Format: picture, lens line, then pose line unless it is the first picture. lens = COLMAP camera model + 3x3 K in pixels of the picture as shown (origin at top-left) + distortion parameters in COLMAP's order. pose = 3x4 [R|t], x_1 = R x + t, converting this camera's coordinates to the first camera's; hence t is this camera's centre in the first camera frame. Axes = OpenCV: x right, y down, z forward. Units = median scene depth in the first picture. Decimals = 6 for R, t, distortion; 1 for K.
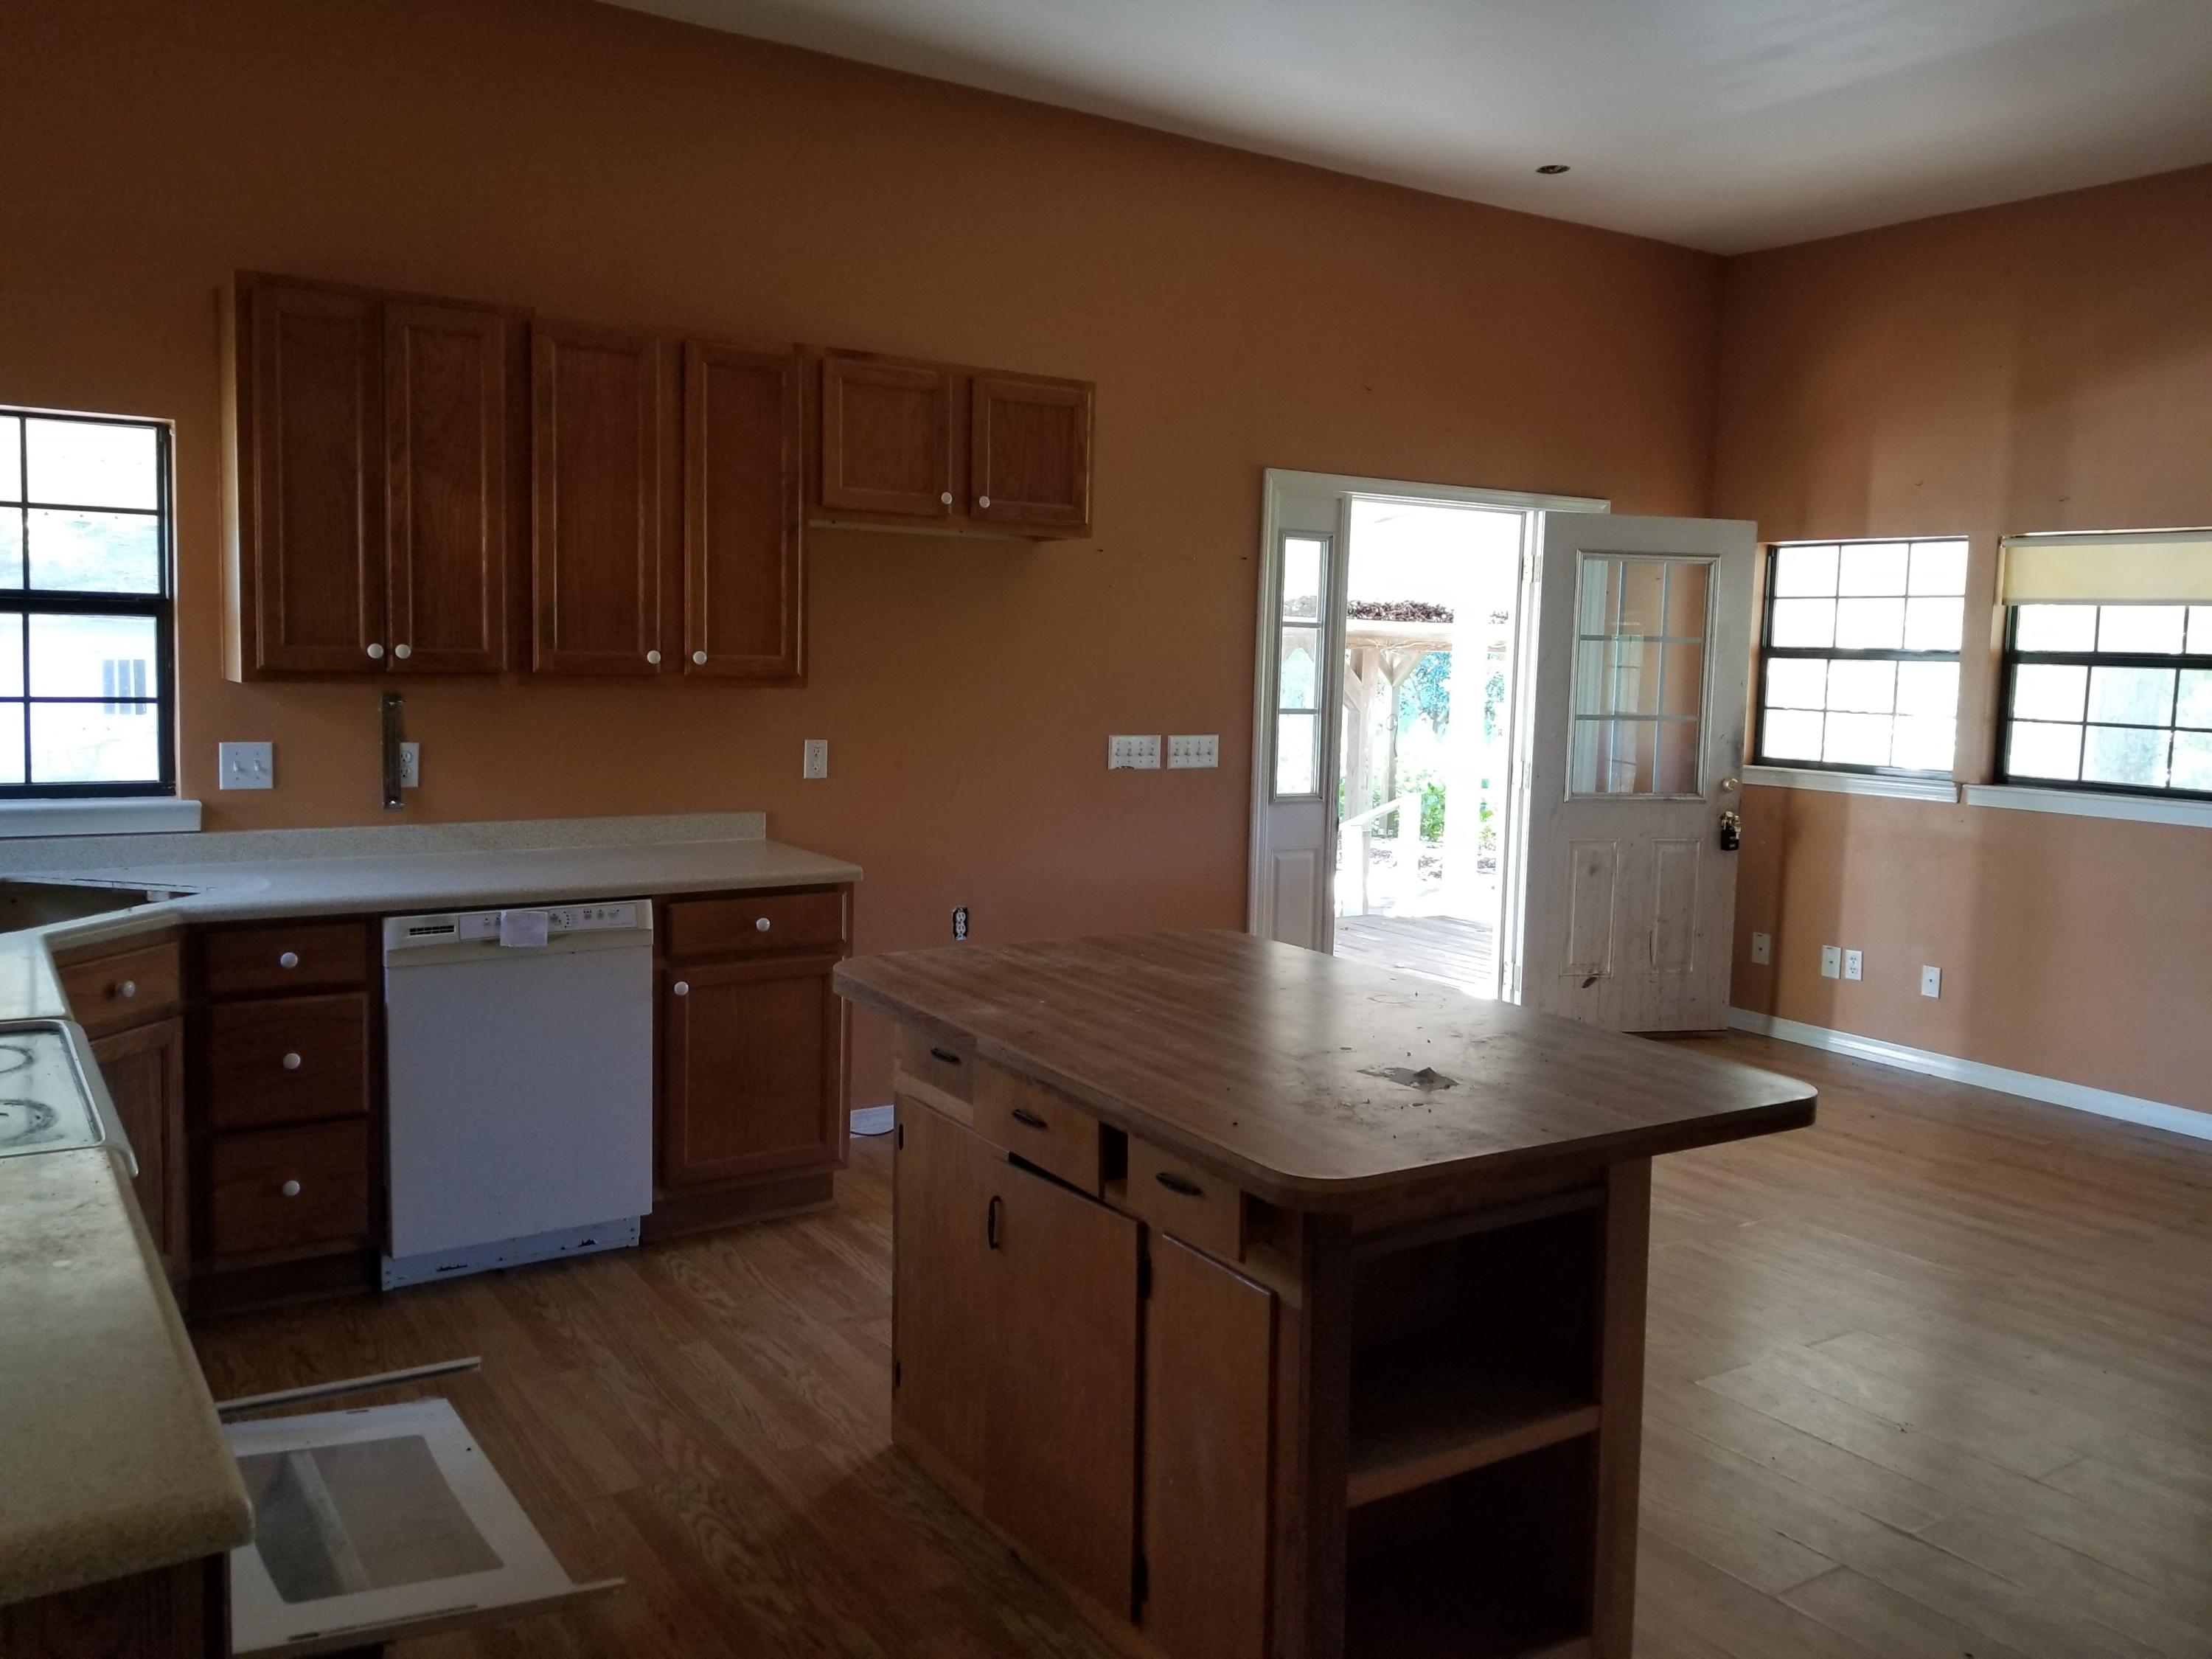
lens RADIAL K [[1739.3, 0, 1100.8], [0, 1739.3, 794.6], [0, 0, 1]] dist [0.141031, -0.248003]
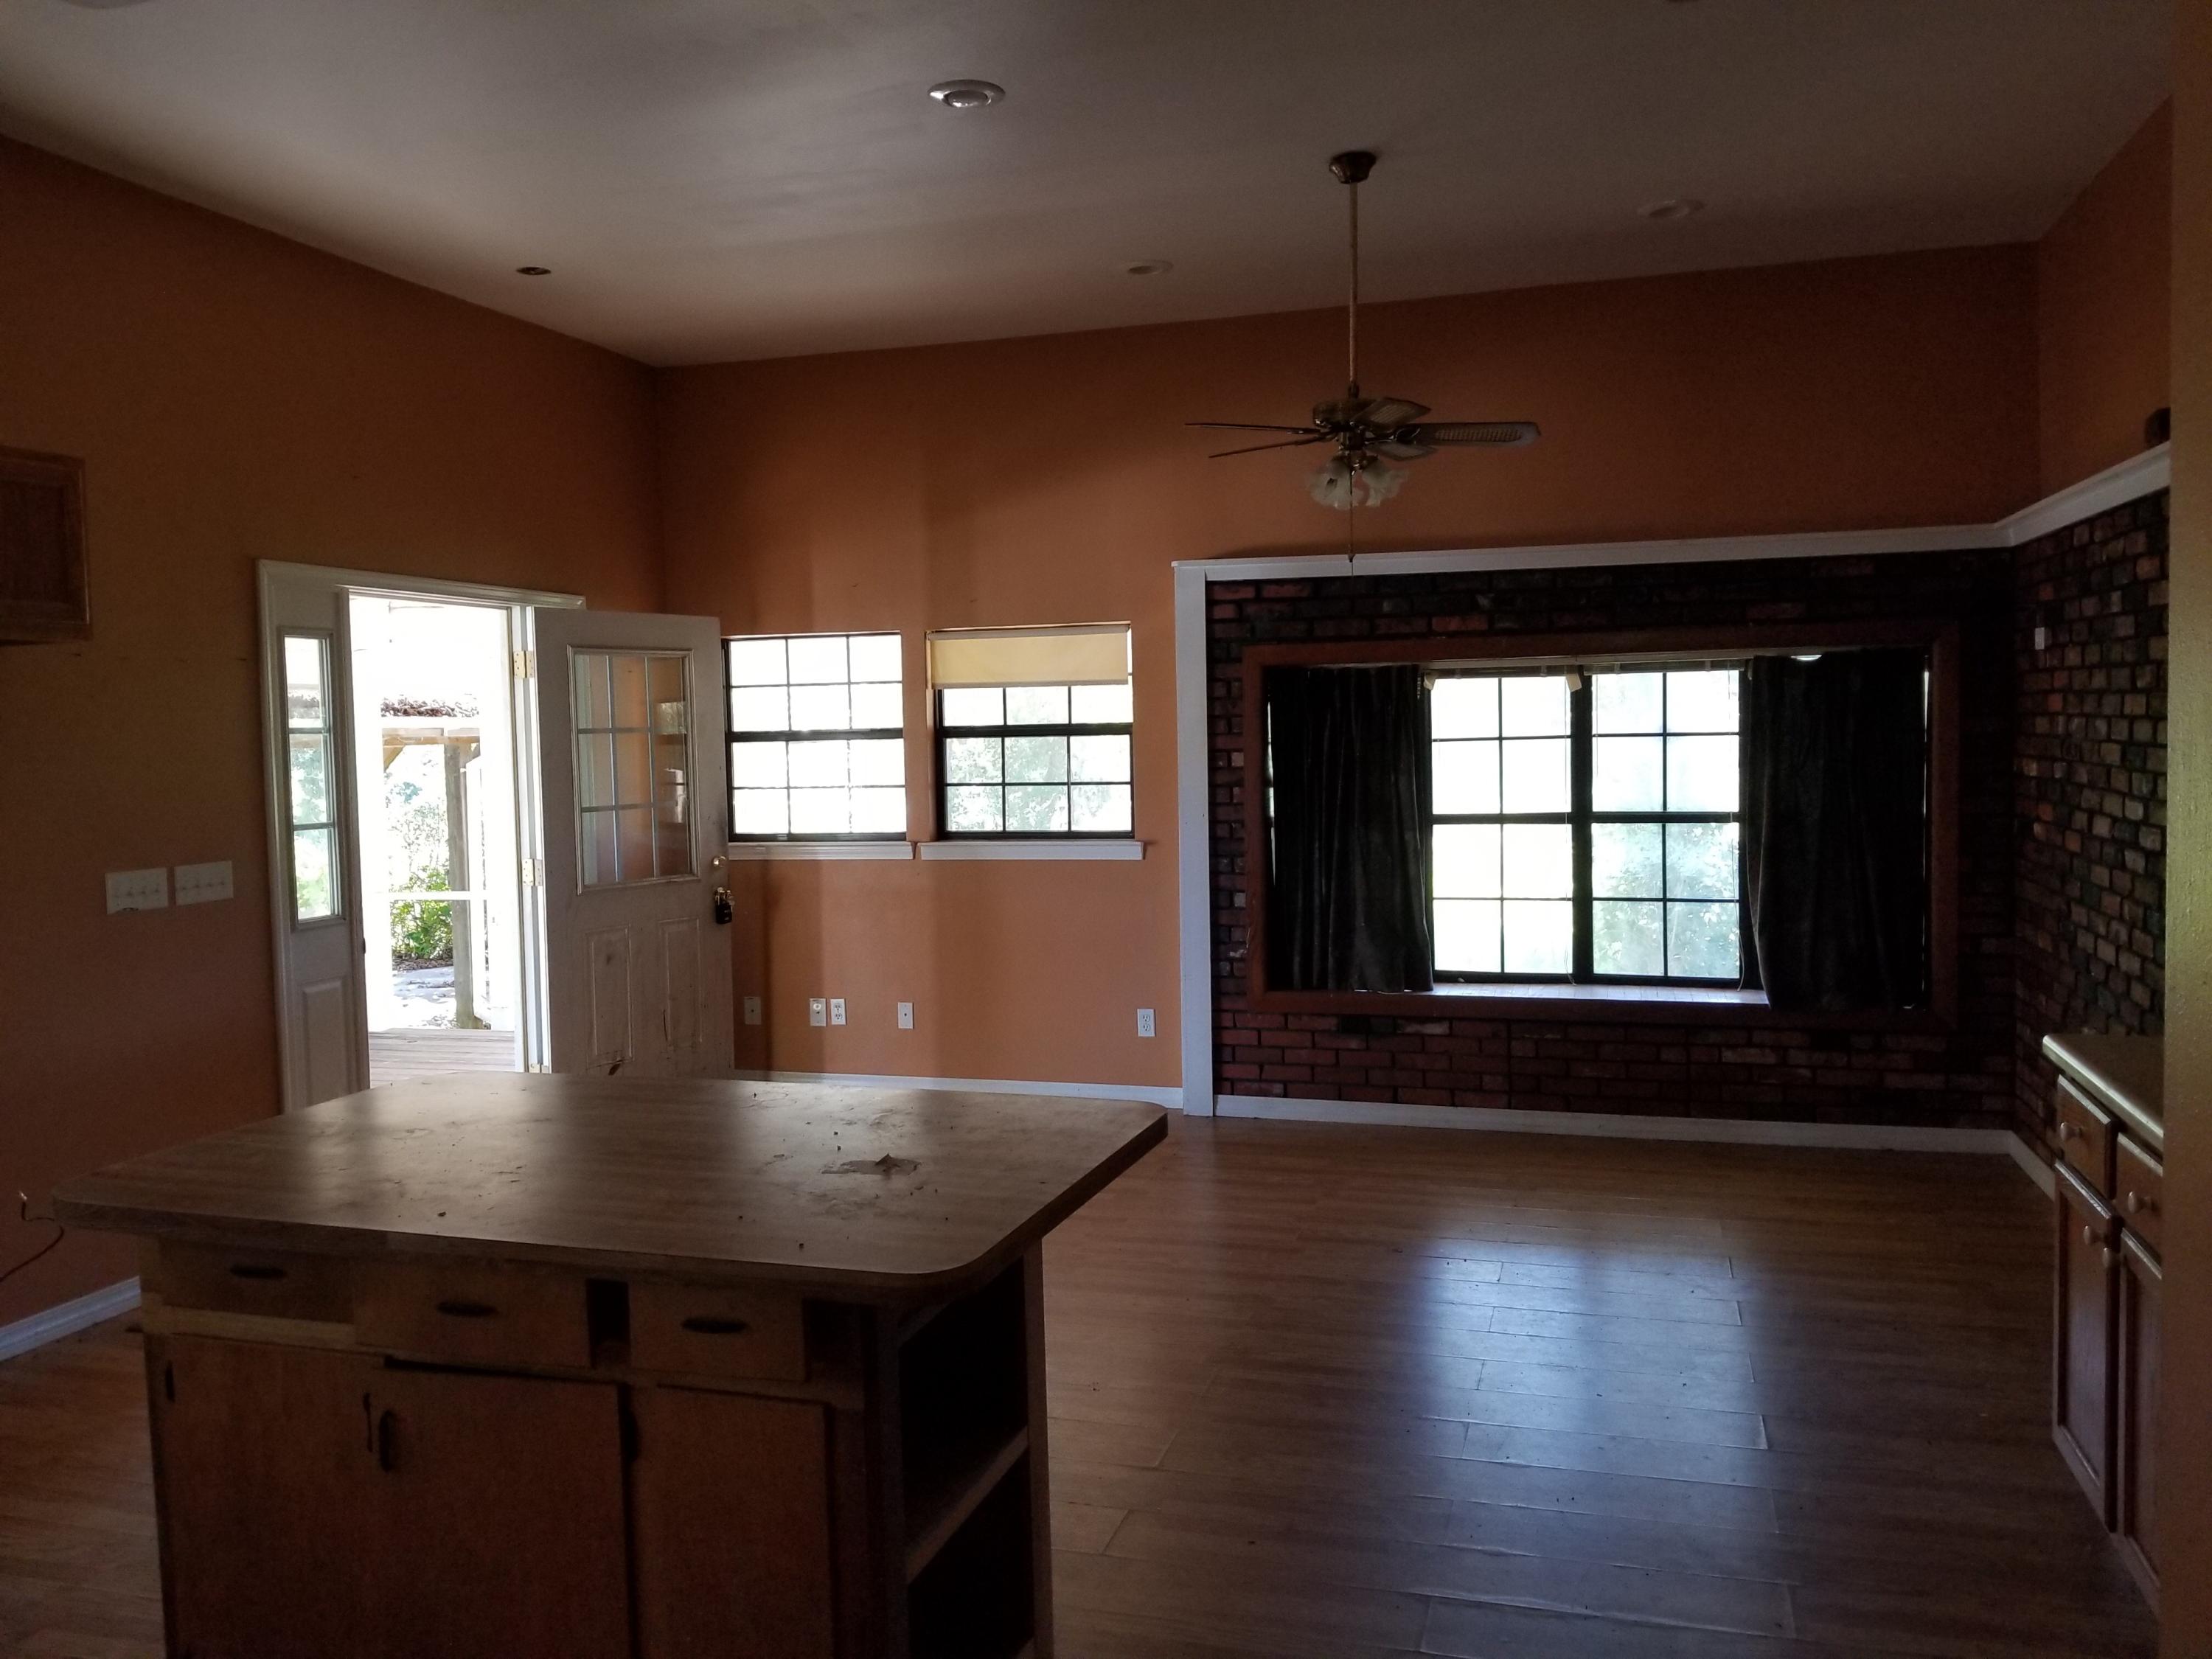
lens RADIAL K [[1726.2, 0, 1106.0], [0, 1726.2, 829.5], [0, 0, 1]] dist [0.124191, -0.241709]
pose [[0.773763, -0.084489, 0.627816, -0.130798], [0.100716, 0.994867, 0.009757, -0.013110], [-0.625418, 0.055682, 0.778301, 0.035640]]
